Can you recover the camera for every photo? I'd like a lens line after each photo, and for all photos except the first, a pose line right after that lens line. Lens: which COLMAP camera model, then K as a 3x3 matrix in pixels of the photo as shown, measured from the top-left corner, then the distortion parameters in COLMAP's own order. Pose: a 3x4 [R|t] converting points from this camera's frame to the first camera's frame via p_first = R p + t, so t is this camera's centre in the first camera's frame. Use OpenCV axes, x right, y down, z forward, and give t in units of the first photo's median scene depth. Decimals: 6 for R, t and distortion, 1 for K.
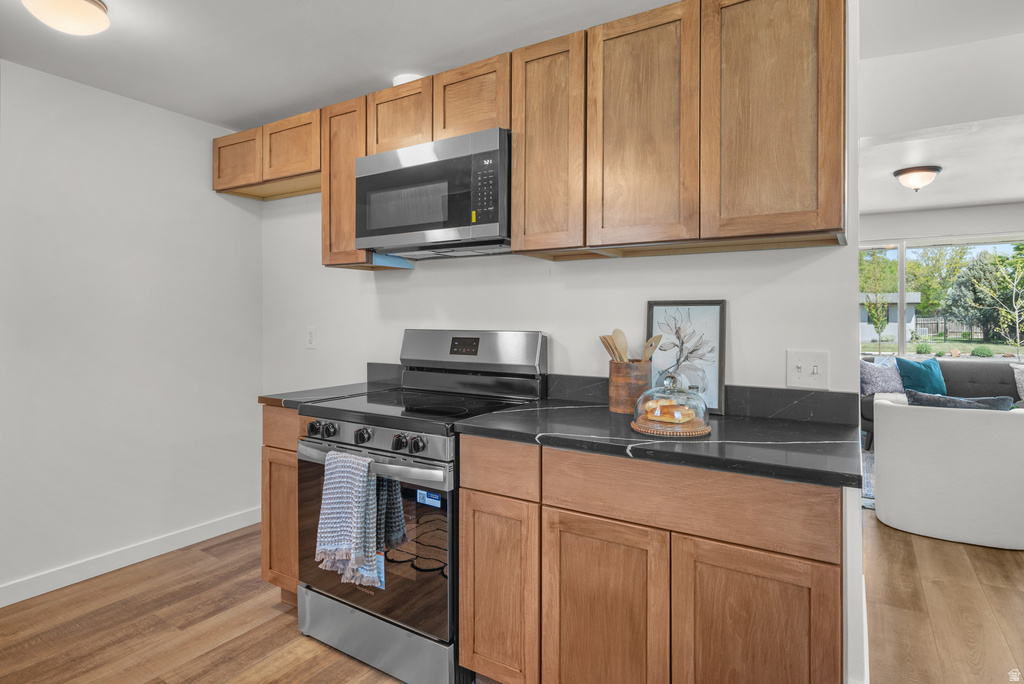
lens RADIAL K [[546.0, 0, 509.8], [0, 546.0, 319.2], [0, 0, 1]] dist [-0.000935, 0.000194]
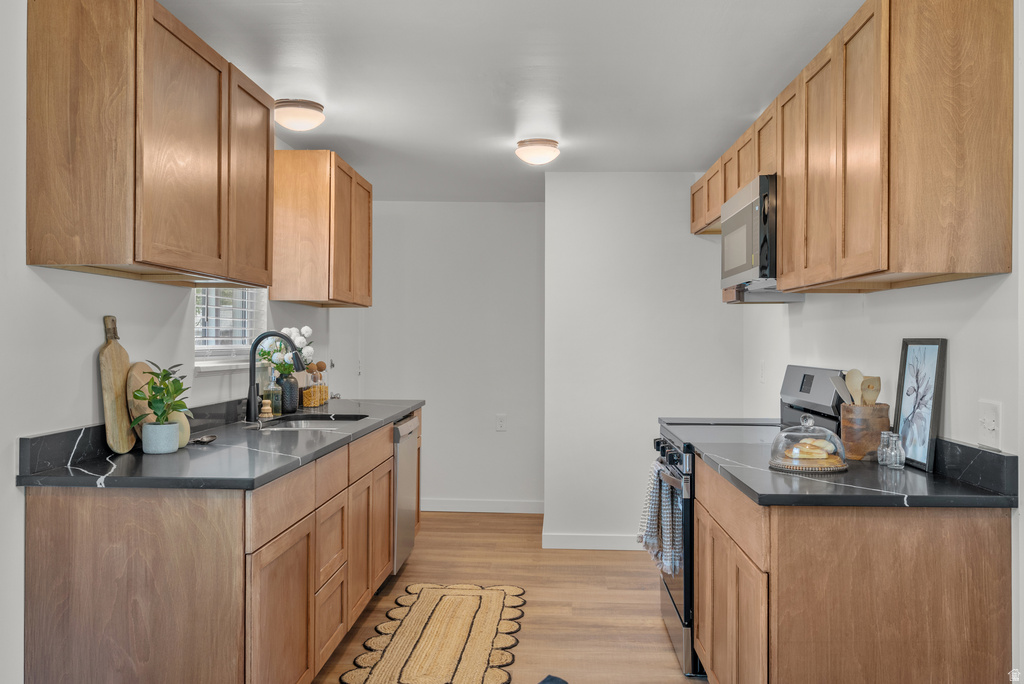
lens RADIAL K [[853.3, 0, 514.1], [0, 853.3, 337.1], [0, 0, 1]] dist [-0.001054, -0.002118]
pose [[0.491254, -0.003612, -0.871009, 1.143448], [-0.002757, 0.999980, -0.005702, -0.026388], [0.871012, 0.005203, 0.491234, -0.221409]]
